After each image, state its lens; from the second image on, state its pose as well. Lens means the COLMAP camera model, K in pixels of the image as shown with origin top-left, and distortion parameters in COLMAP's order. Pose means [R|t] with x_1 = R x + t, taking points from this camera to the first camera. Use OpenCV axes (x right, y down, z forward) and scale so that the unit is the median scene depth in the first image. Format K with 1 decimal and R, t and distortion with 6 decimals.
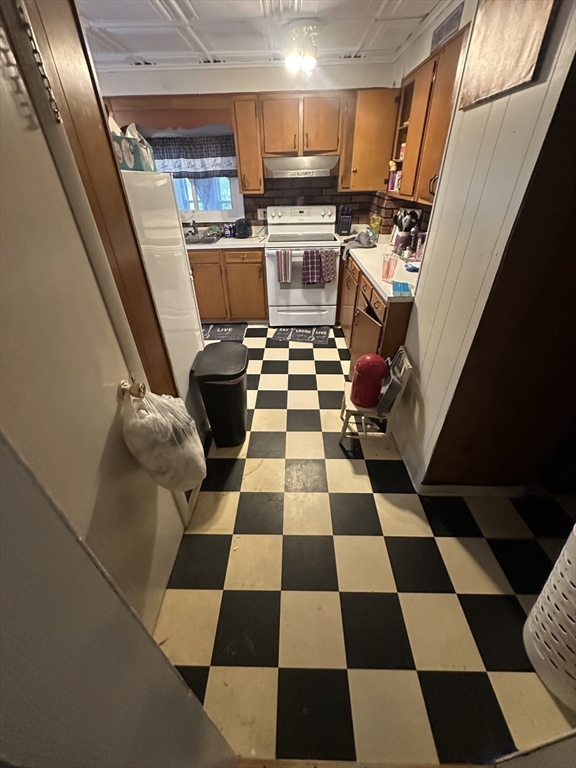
lens RADIAL K [[306.6, 0, 289.3], [0, 306.6, 382.7], [0, 0, 1]] dist [-0.003485, 0.000587]
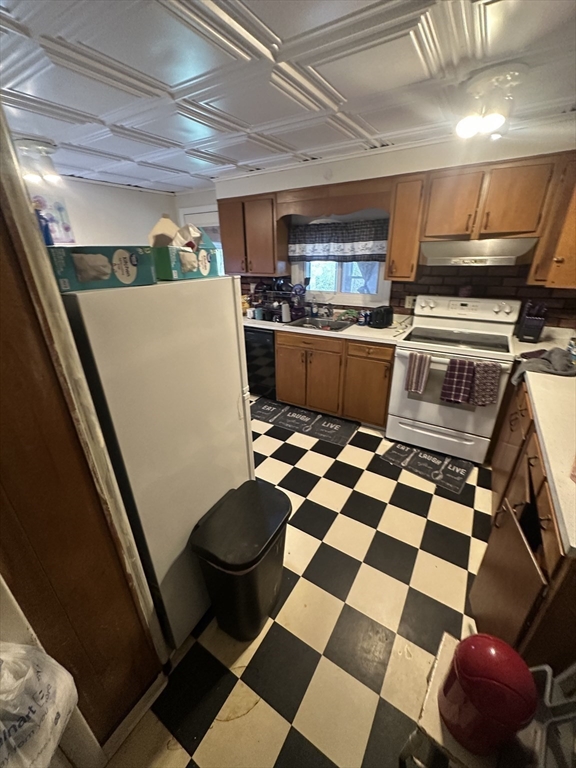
lens RADIAL K [[306.6, 0, 286.9], [0, 306.6, 384.8], [0, 0, 1]] dist [-0.003485, 0.000587]
pose [[0.854466, 0.209353, -0.475457, 0.070788], [-0.286811, 0.953192, -0.095734, -0.183125], [0.433160, 0.218168, 0.874514, 0.206738]]
